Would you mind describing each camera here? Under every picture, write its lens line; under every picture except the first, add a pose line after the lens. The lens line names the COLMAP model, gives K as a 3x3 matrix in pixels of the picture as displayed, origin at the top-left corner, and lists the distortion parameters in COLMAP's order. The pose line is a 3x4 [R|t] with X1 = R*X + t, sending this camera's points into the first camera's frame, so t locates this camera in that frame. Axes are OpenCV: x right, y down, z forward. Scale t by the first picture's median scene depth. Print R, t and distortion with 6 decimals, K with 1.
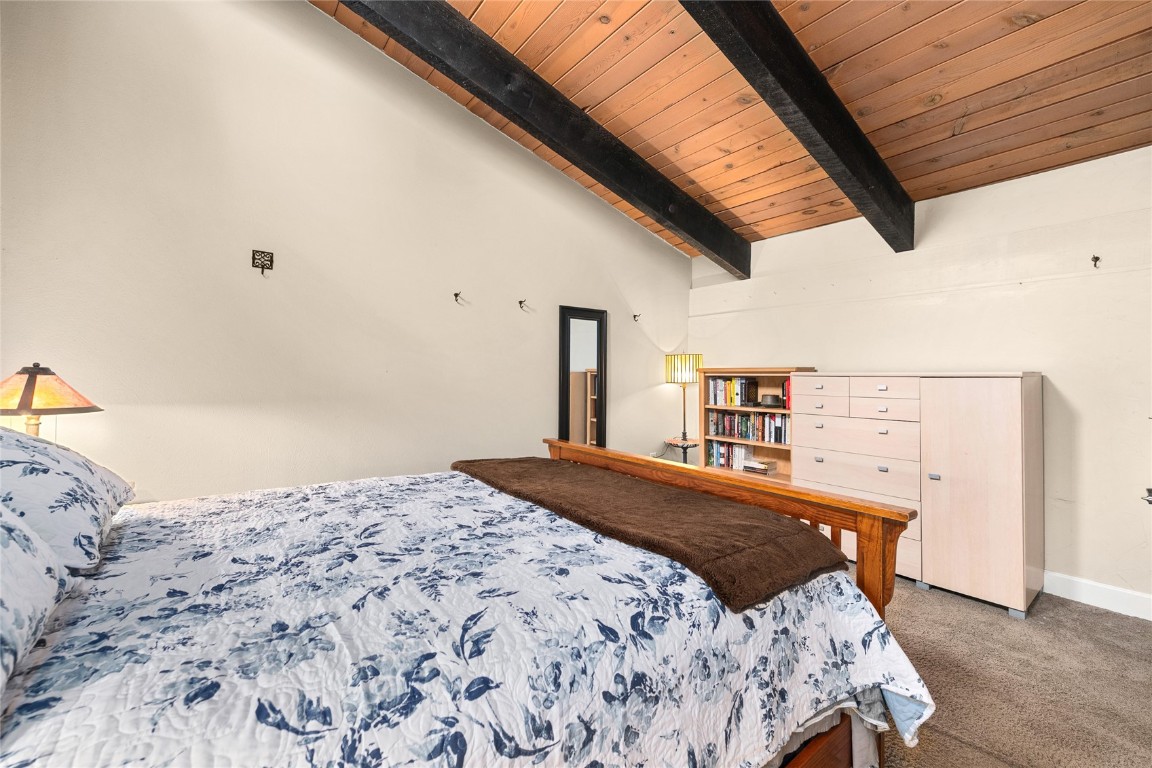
lens RADIAL K [[458.6, 0, 578.7], [0, 458.6, 377.6], [0, 0, 1]] dist [0.004429, -0.000340]
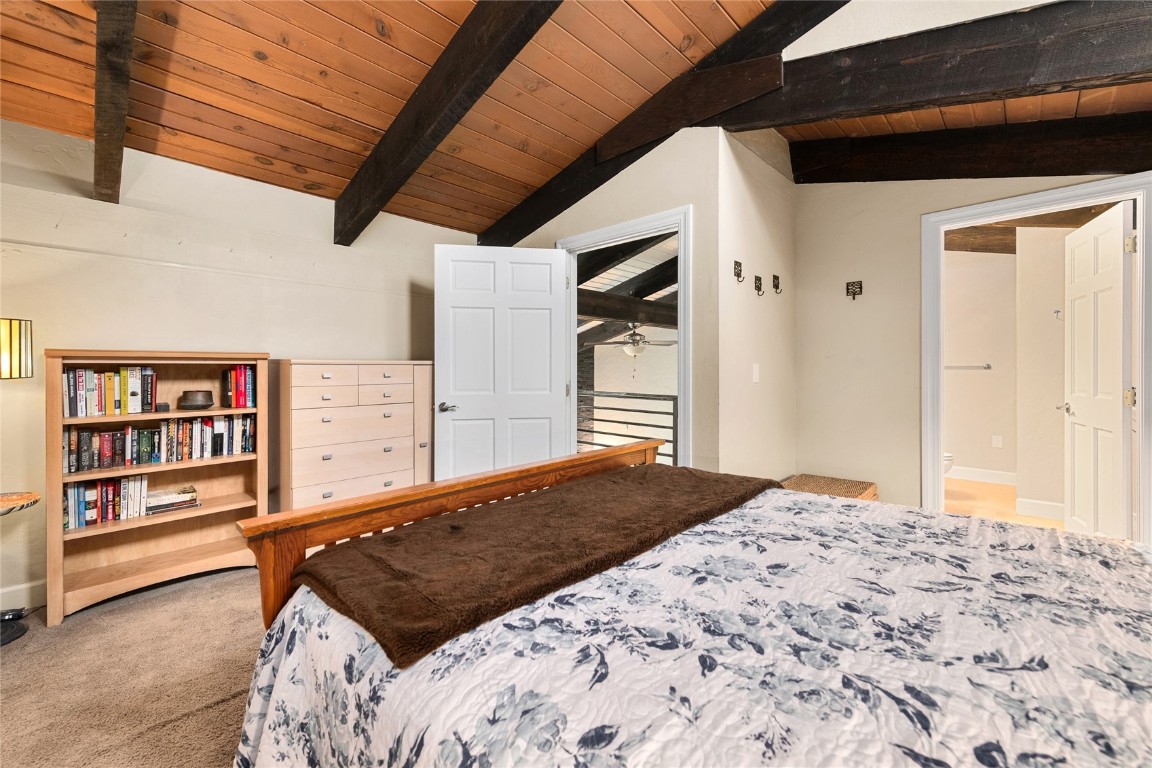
lens RADIAL K [[456.3, 0, 546.8], [0, 456.3, 369.3], [0, 0, 1]] dist [-0.000679, -0.000223]
pose [[-0.112548, -0.019298, 0.993459, -0.334660], [-0.000332, 0.999812, 0.019384, -0.008815], [-0.993646, 0.001852, -0.112533, 0.558854]]
